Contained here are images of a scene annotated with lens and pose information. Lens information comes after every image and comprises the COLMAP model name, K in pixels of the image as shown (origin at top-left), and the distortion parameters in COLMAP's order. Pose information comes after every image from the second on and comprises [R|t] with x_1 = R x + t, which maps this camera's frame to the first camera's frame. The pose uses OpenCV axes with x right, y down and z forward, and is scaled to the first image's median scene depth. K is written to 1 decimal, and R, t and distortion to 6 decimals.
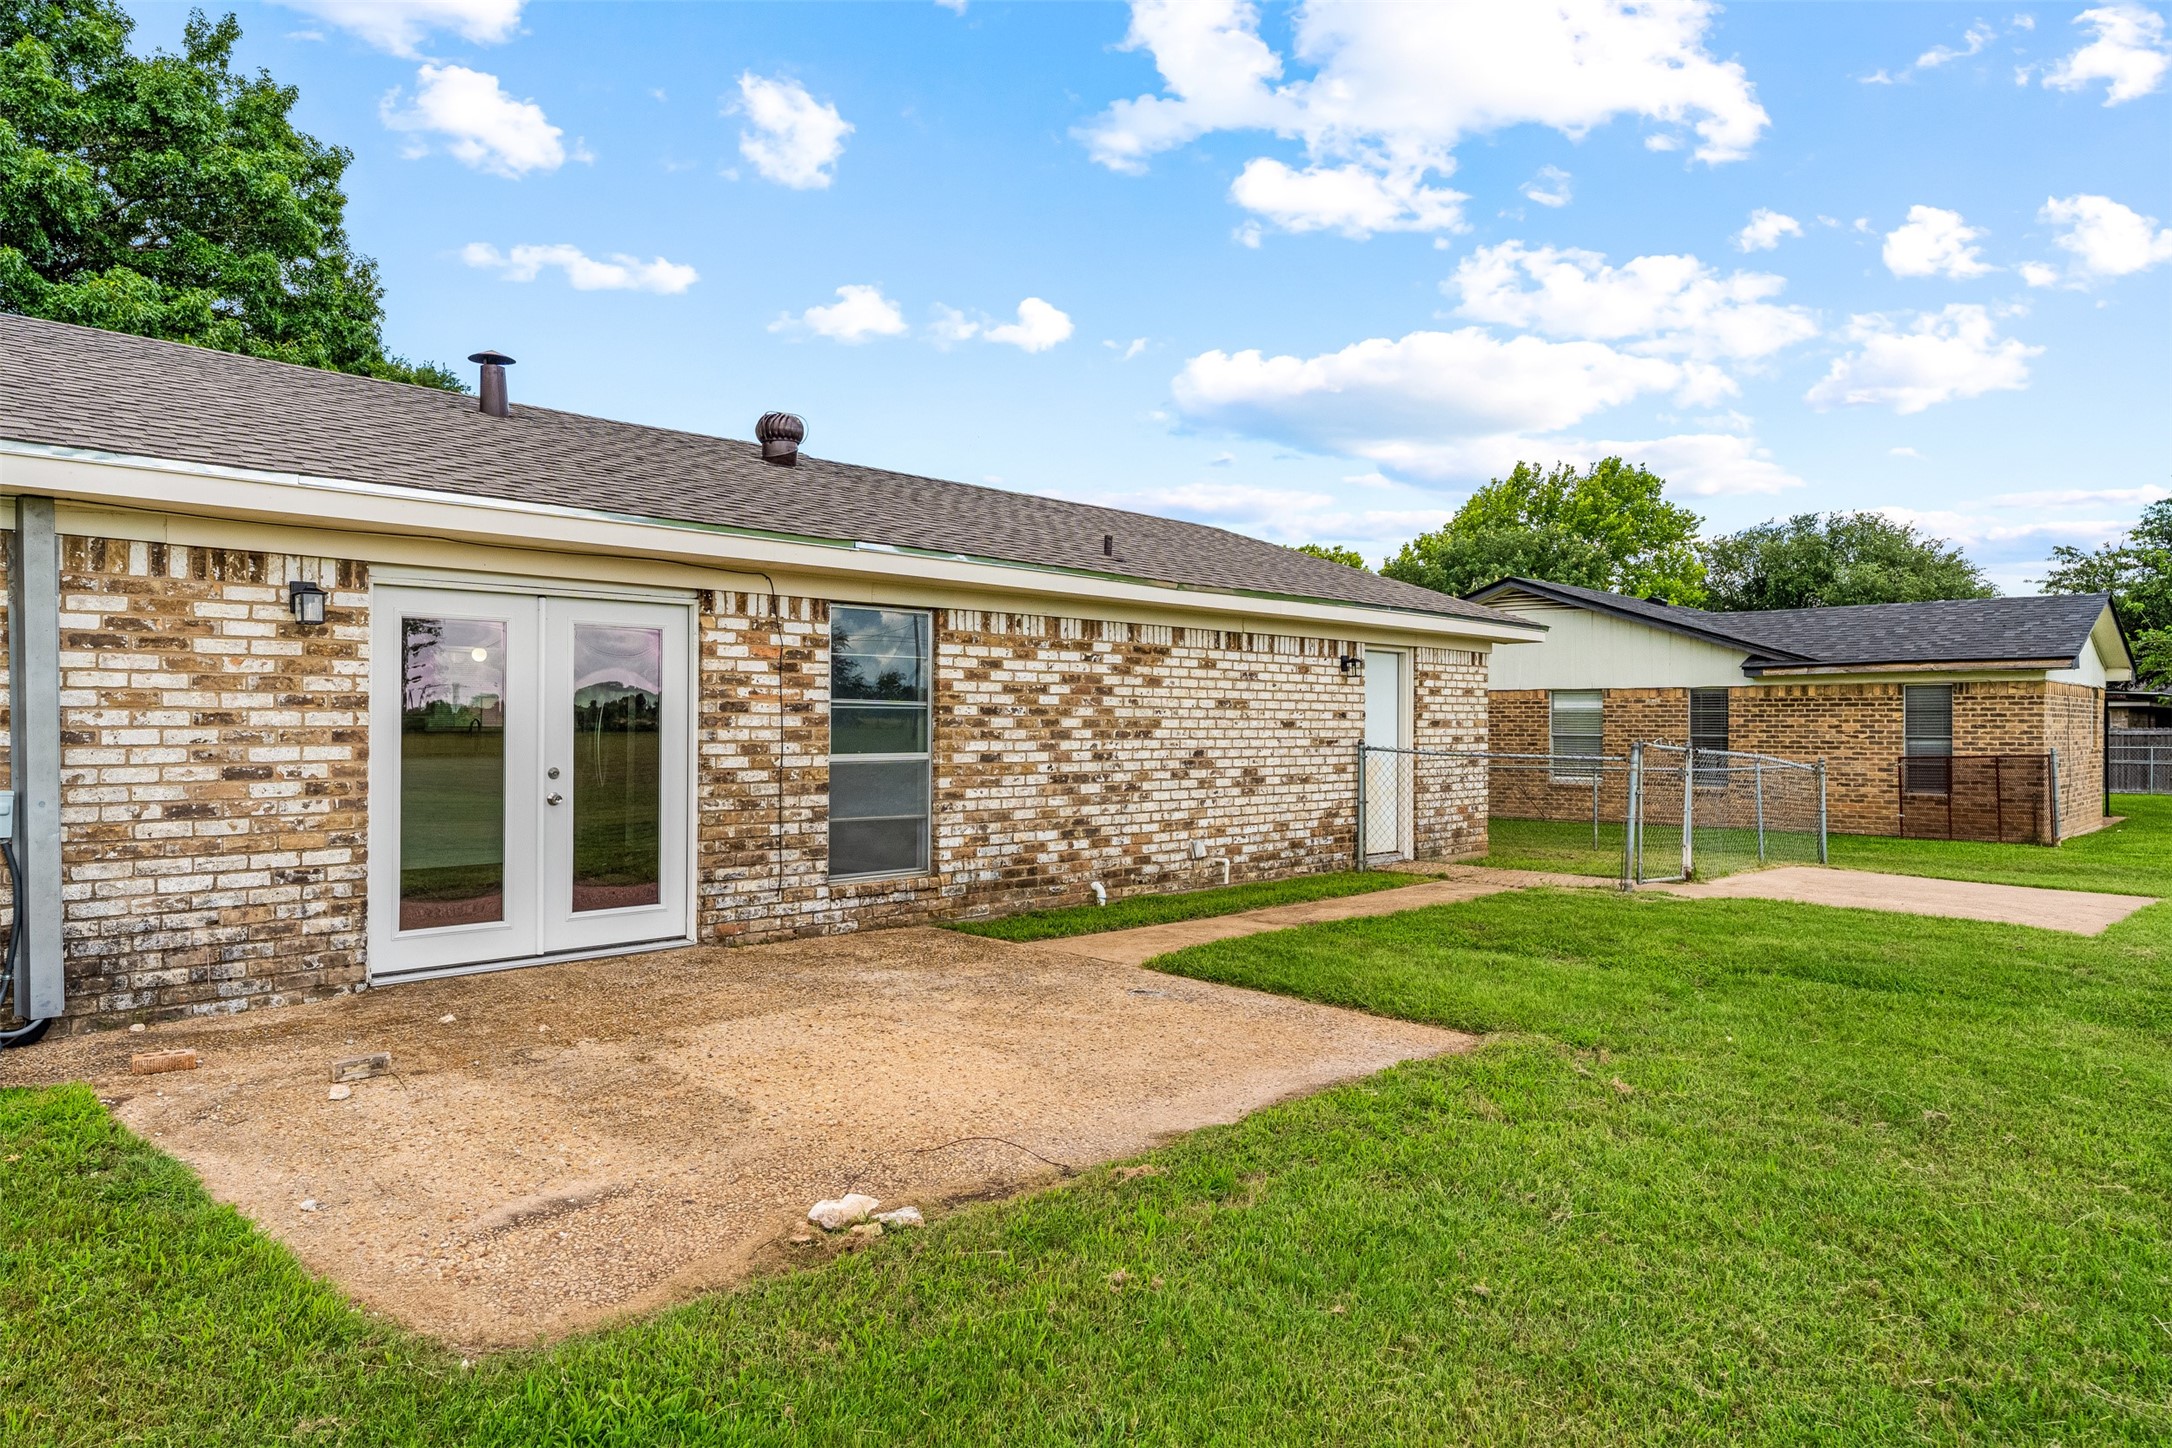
lens RADIAL K [[1415.2, 0, 1080.6], [0, 1415.2, 729.5], [0, 0, 1]] dist [0.005584, 0.001630]
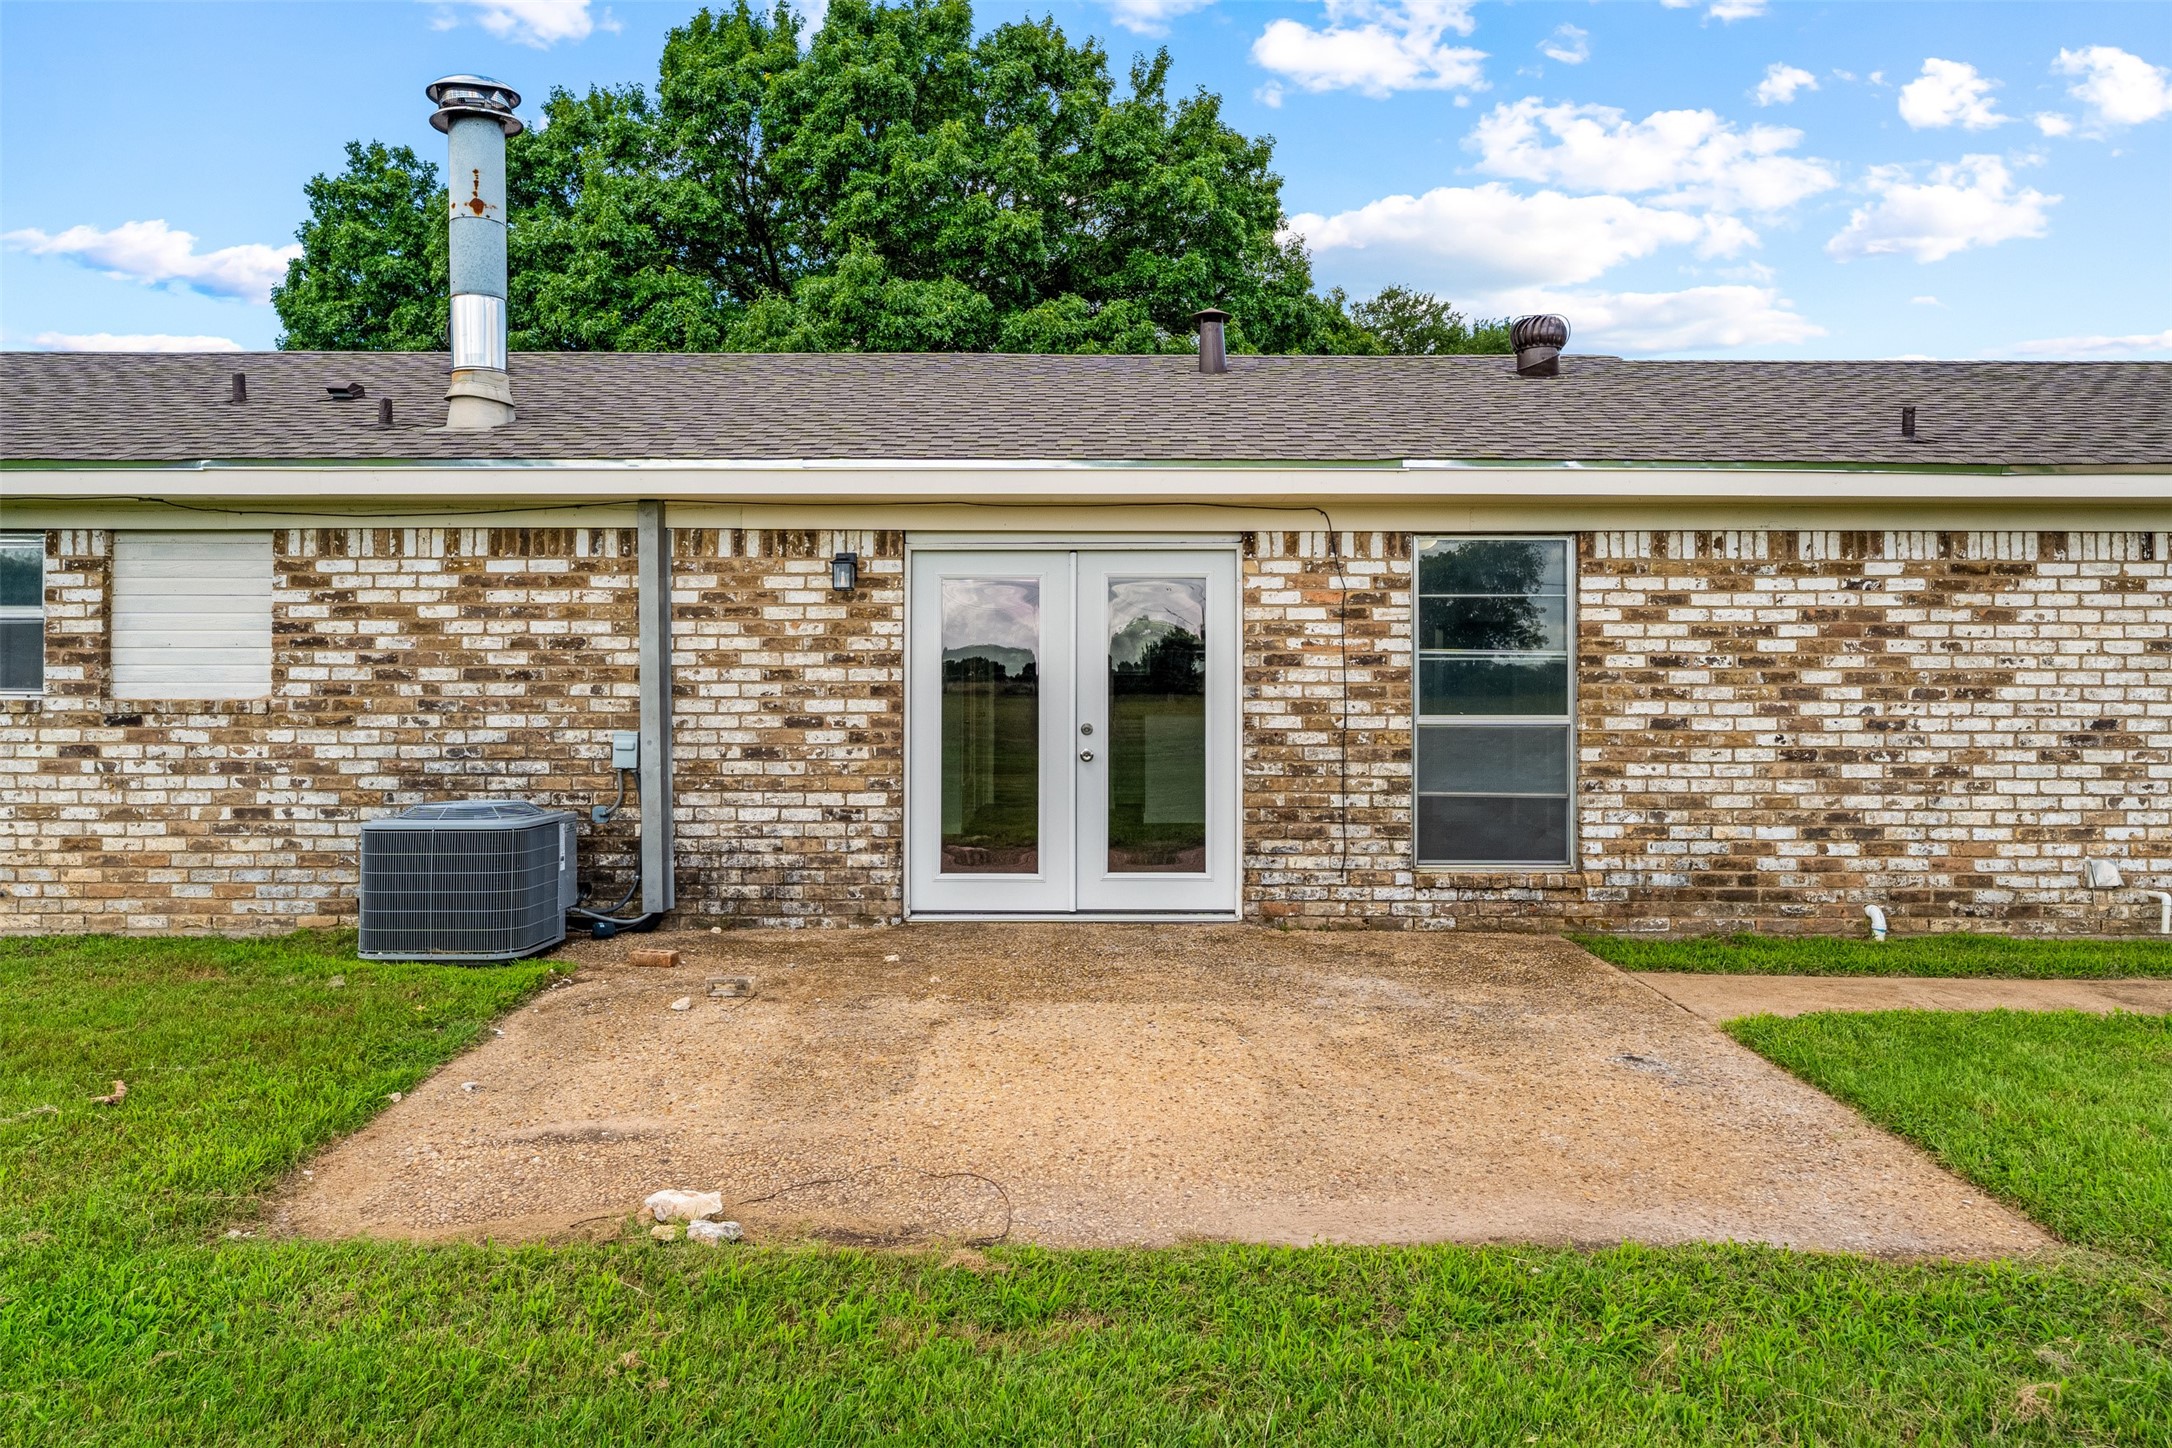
lens RADIAL K [[1511.8, 0, 1148.1], [0, 1511.8, 658.7], [0, 0, 1]] dist [0.005598, -0.006225]
pose [[0.679789, -0.013300, -0.733287, 0.349871], [-0.002554, 0.999787, -0.020501, 0.002640], [0.733403, 0.015809, 0.679610, 0.254514]]
